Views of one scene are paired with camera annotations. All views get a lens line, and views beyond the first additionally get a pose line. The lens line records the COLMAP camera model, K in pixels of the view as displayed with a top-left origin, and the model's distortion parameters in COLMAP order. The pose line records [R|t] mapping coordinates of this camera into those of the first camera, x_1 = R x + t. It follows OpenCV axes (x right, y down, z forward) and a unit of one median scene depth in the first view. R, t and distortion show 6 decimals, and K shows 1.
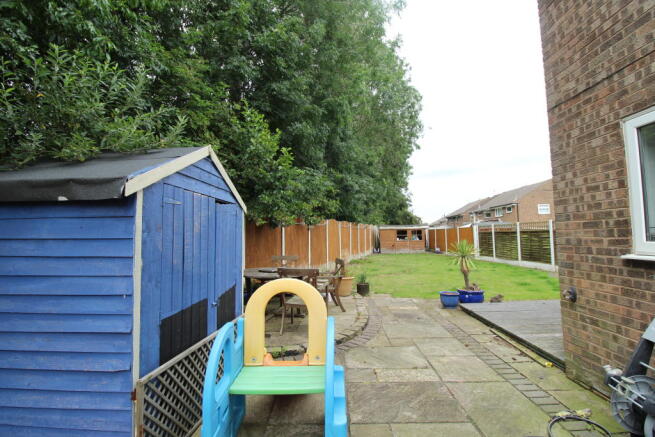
lens RADIAL K [[302.2, 0, 327.5], [0, 302.2, 218.5], [0, 0, 1]] dist [-0.000727, -0.000231]
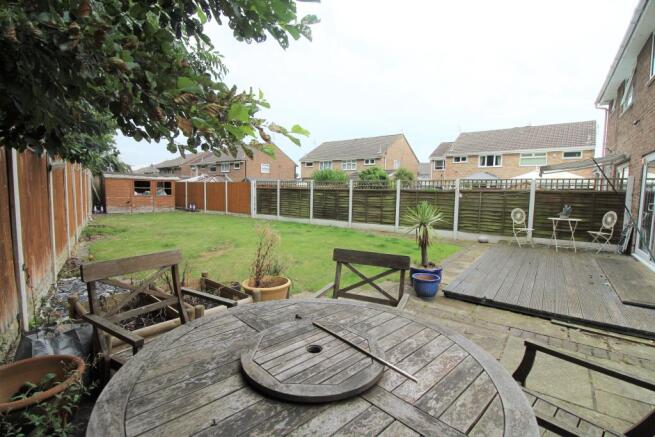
lens RADIAL K [[302.2, 0, 327.5], [0, 302.2, 218.5], [0, 0, 1]] dist [-0.000727, -0.000231]
pose [[0.579975, -0.046335, 0.813316, -0.129864], [-0.077221, 0.990759, 0.111510, 0.020191], [-0.810966, -0.127477, 0.571037, 0.332976]]
